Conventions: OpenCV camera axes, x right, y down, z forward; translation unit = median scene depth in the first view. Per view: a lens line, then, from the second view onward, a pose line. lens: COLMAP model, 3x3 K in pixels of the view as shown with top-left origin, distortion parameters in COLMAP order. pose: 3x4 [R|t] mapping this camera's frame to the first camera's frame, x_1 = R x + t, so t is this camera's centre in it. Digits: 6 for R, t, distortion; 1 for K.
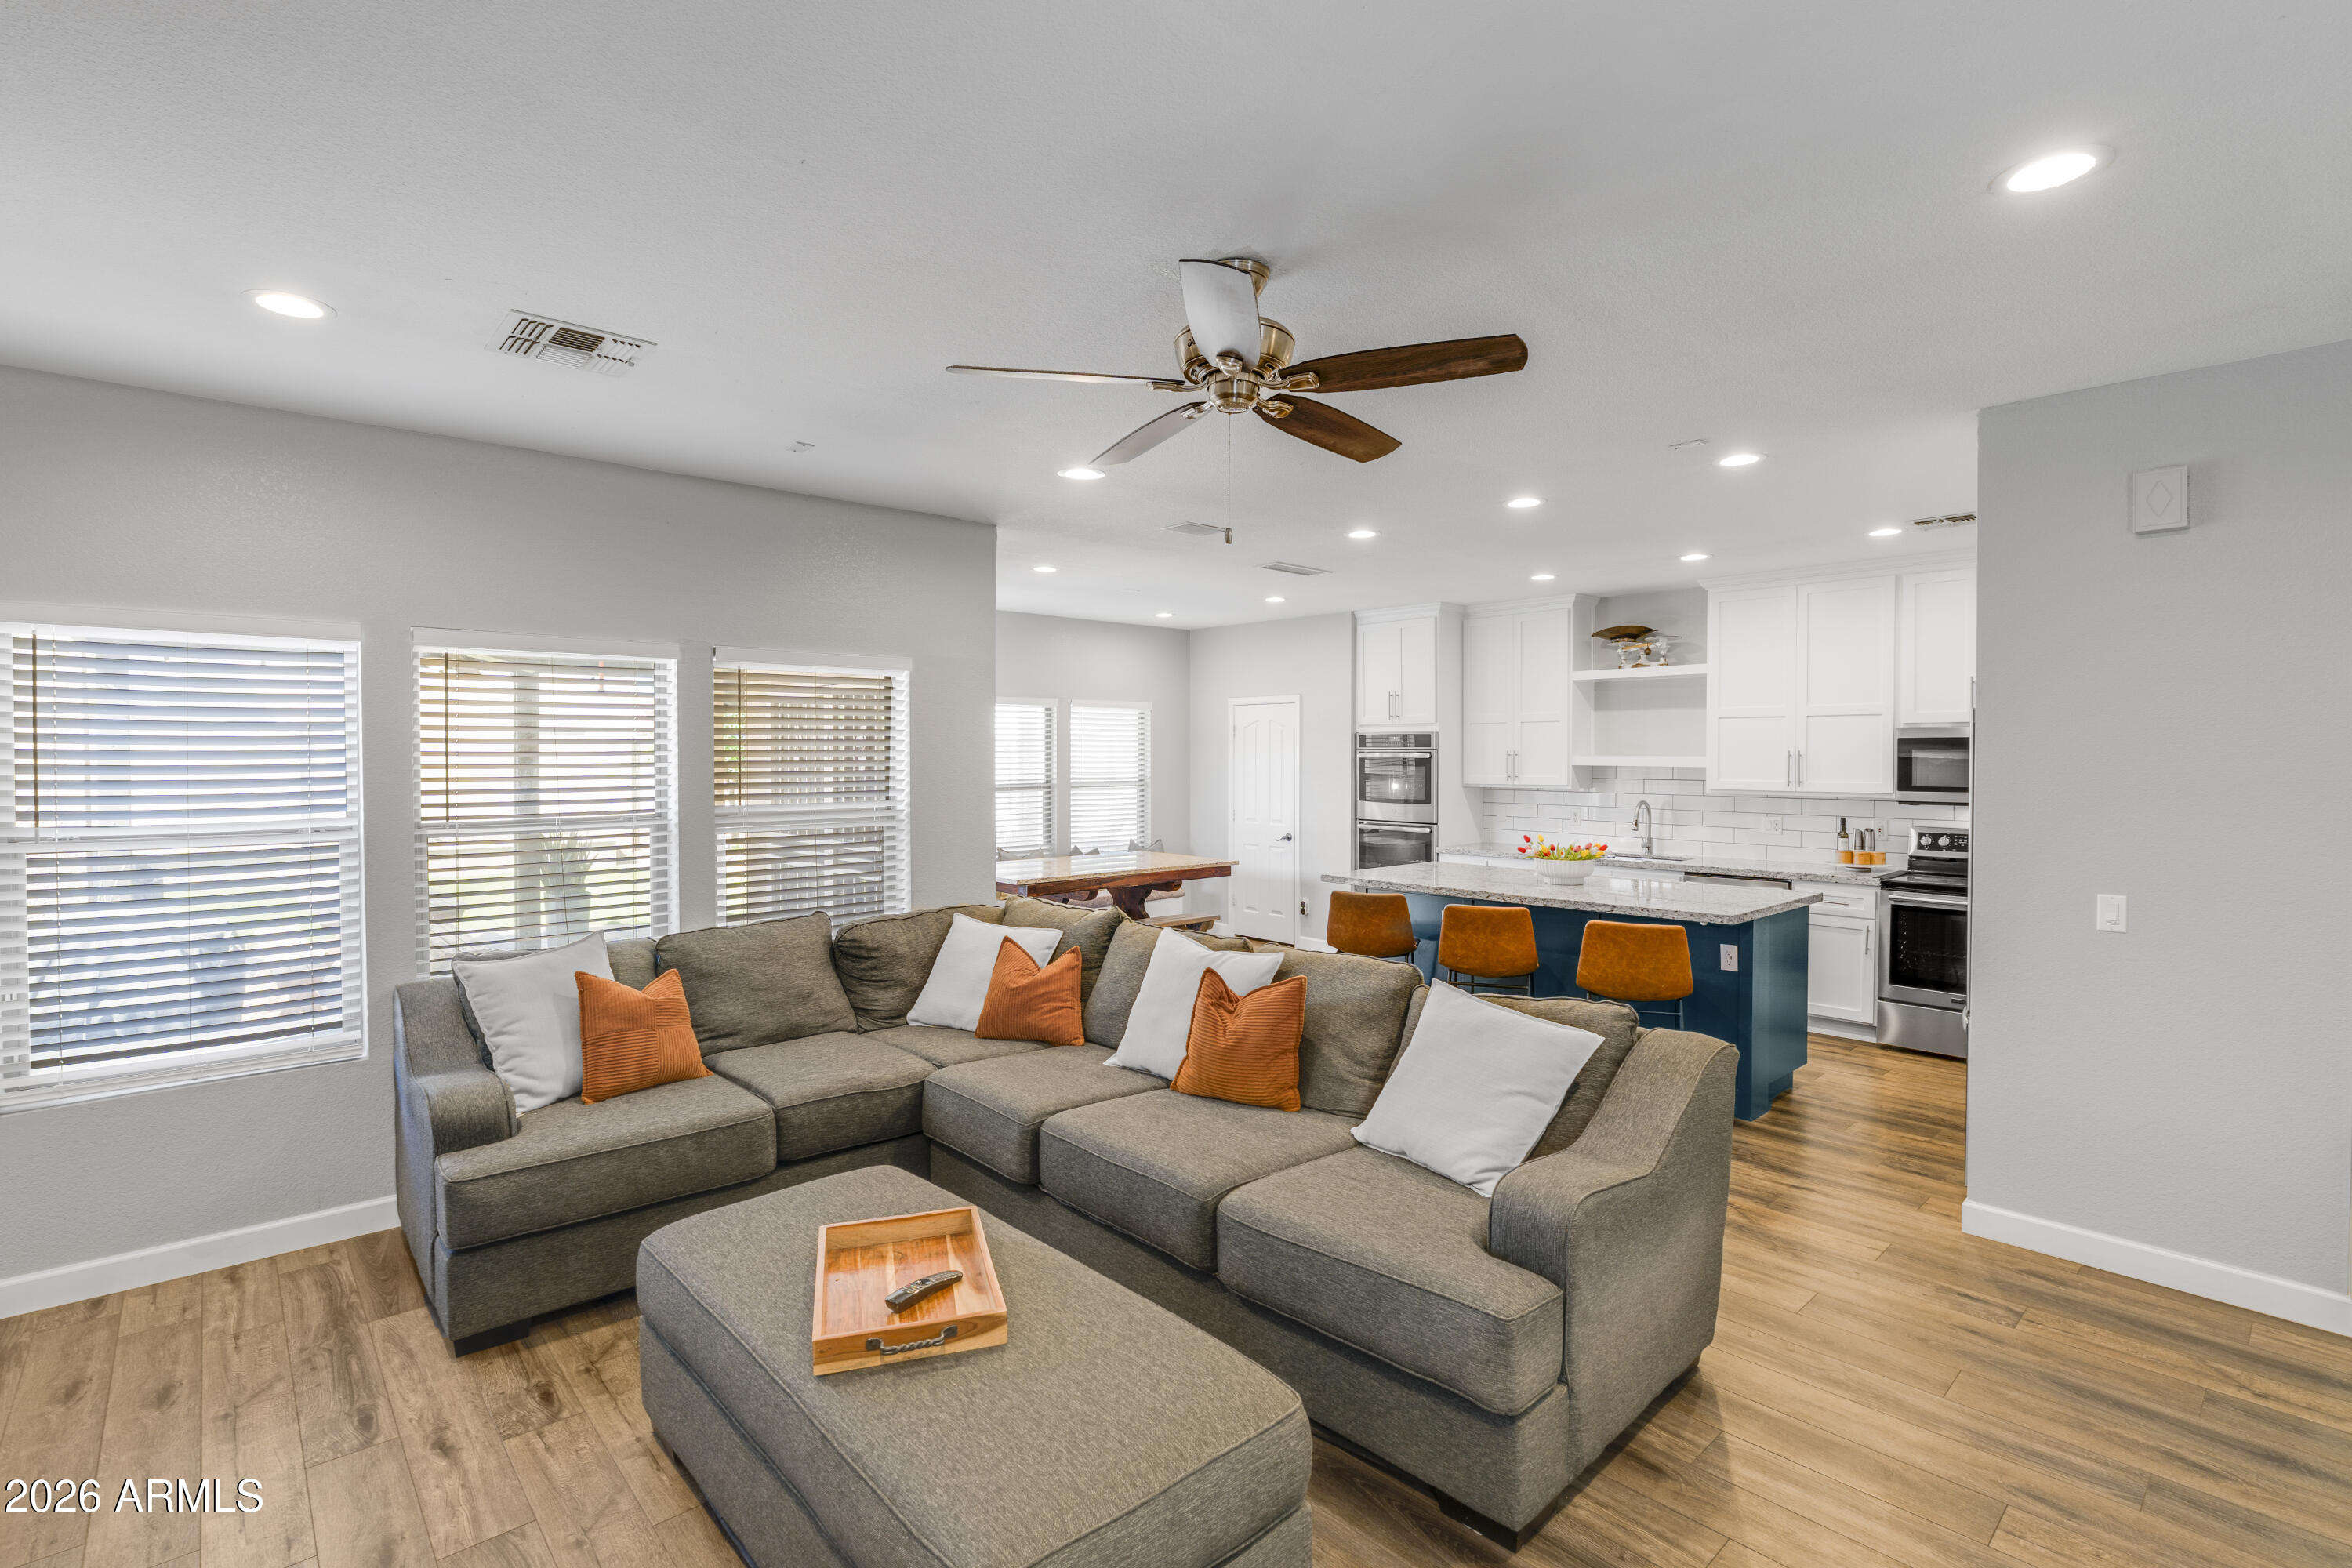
lens RADIAL K [[1080.3, 0, 1169.1], [0, 1080.3, 771.3], [0, 0, 1]] dist [-0.017034, 0.012767]
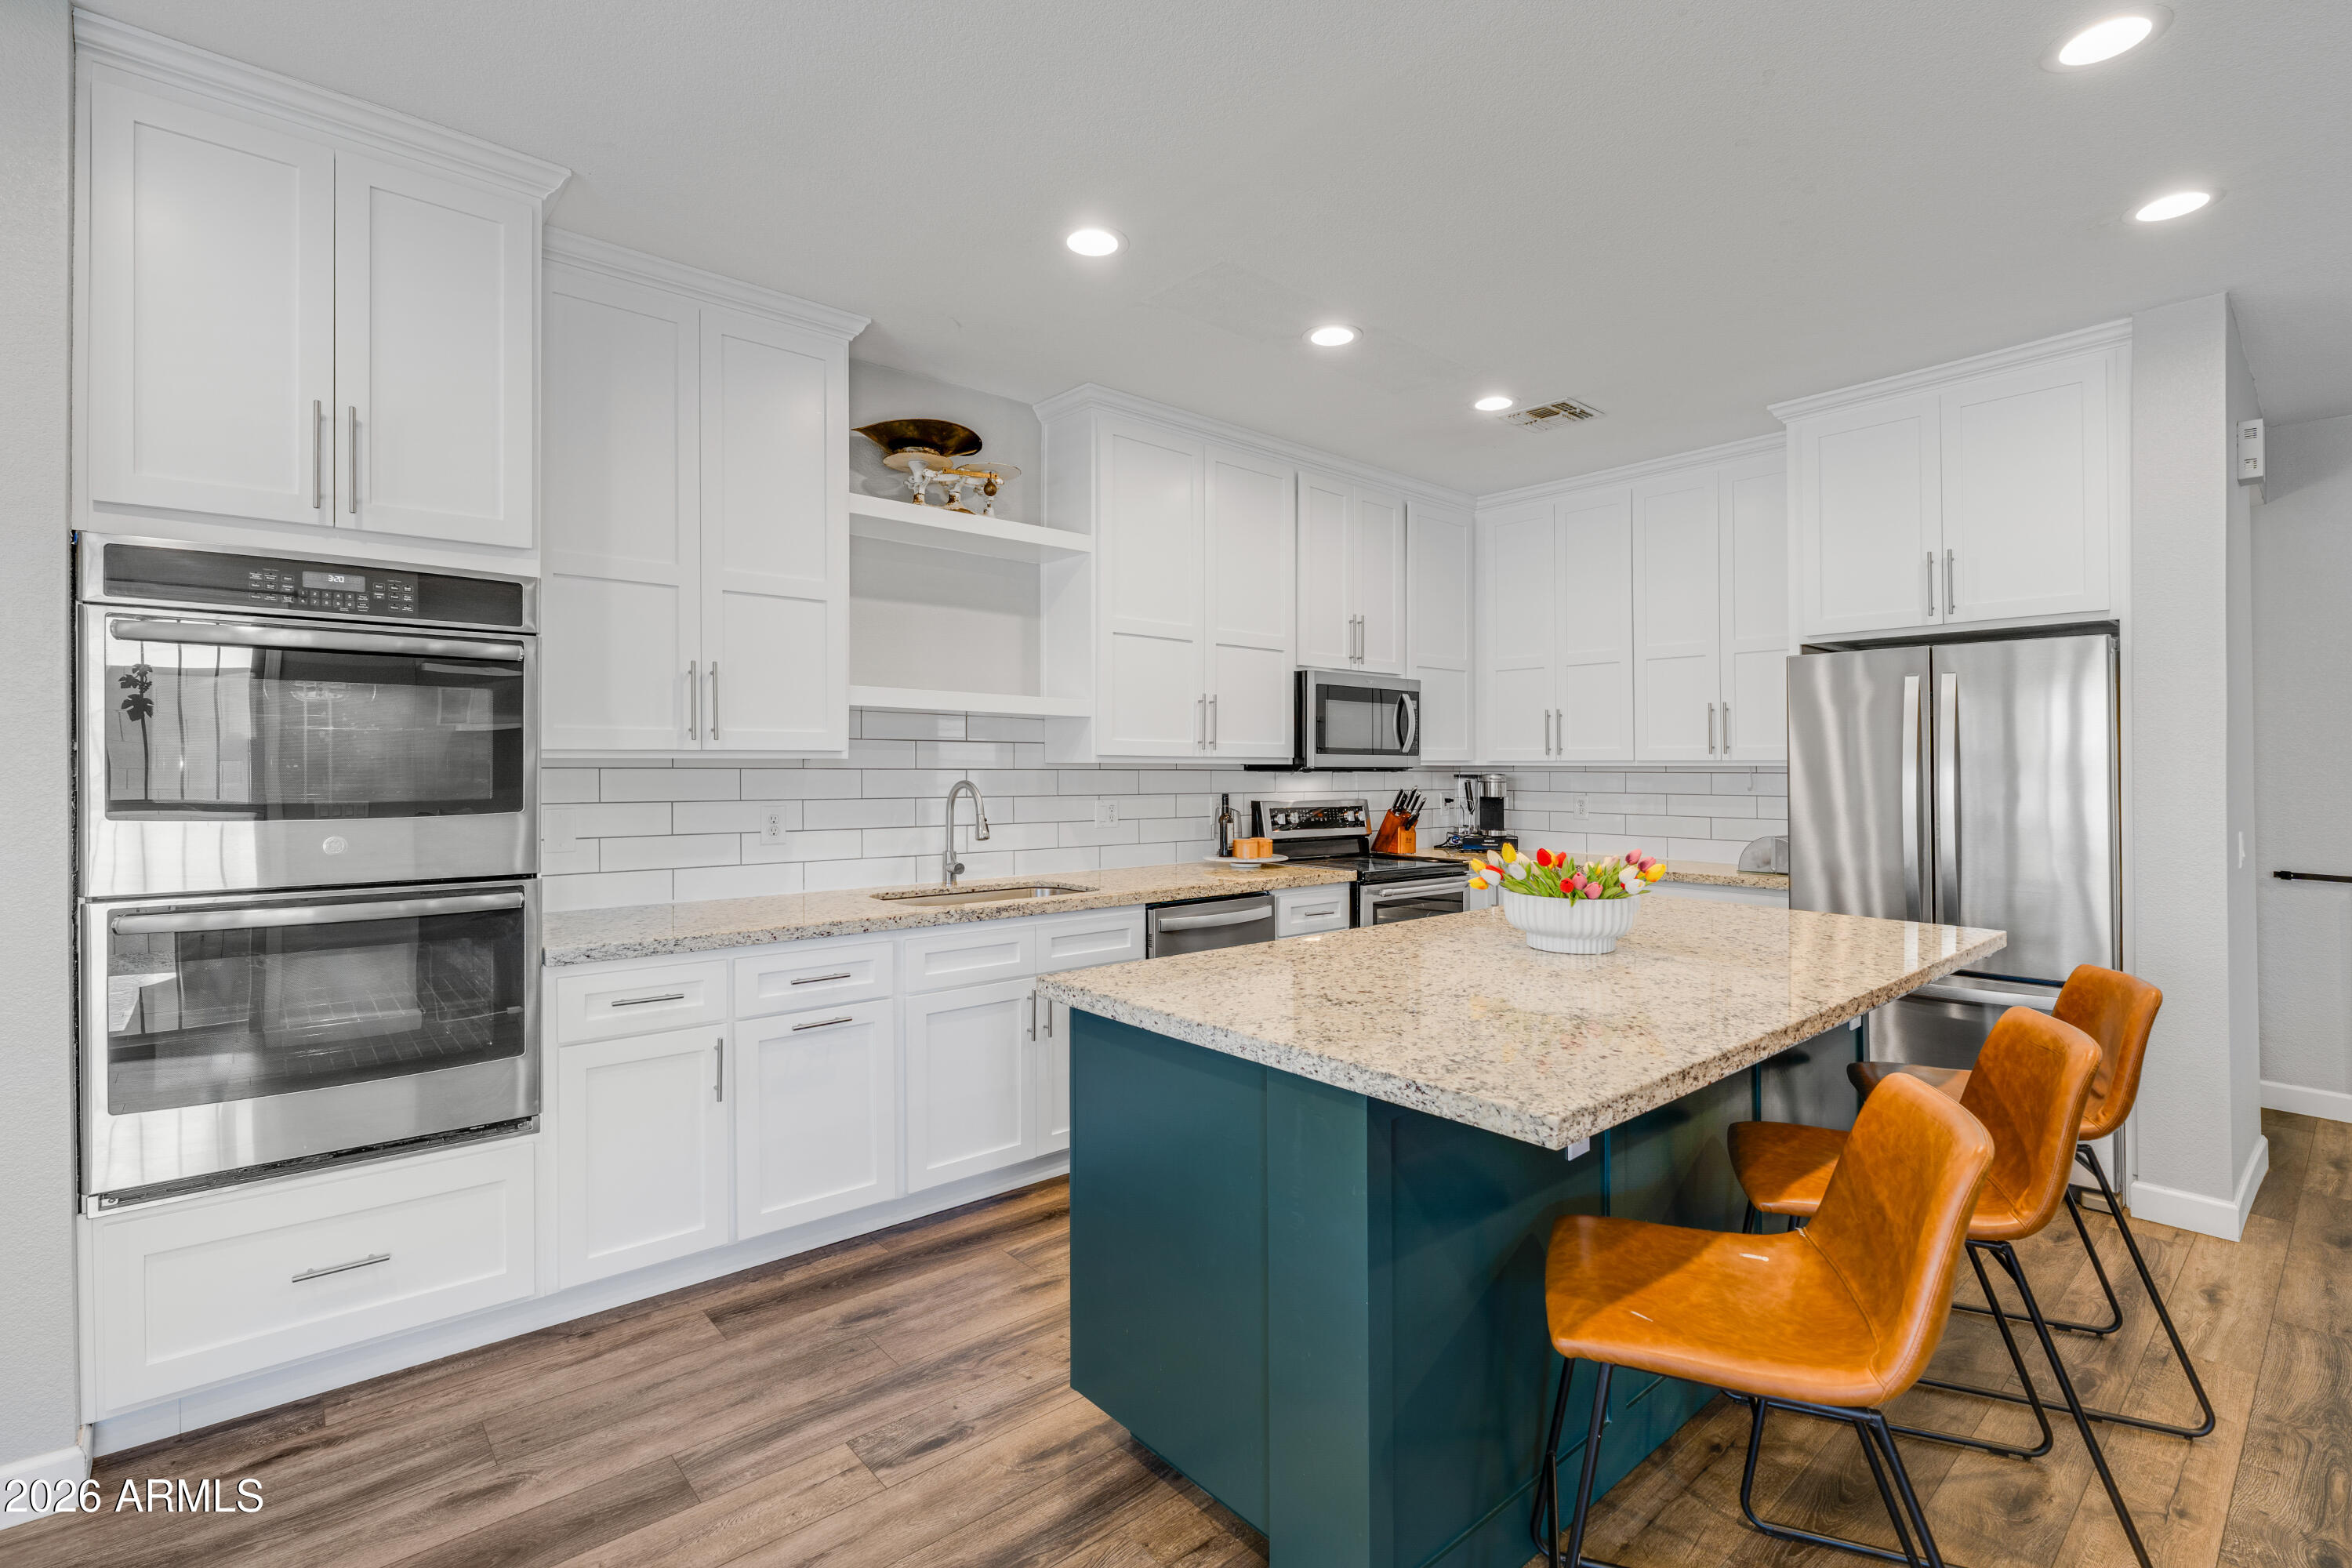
lens RADIAL K [[1080.3, 0, 1176.4], [0, 1080.3, 769.4], [0, 0, 1]] dist [-0.017034, 0.012767]
pose [[0.013737, -0.006870, 0.999882, -0.068527], [0.005019, 0.999964, 0.006801, 0.019806], [-0.999893, 0.004925, 0.013771, 0.920997]]
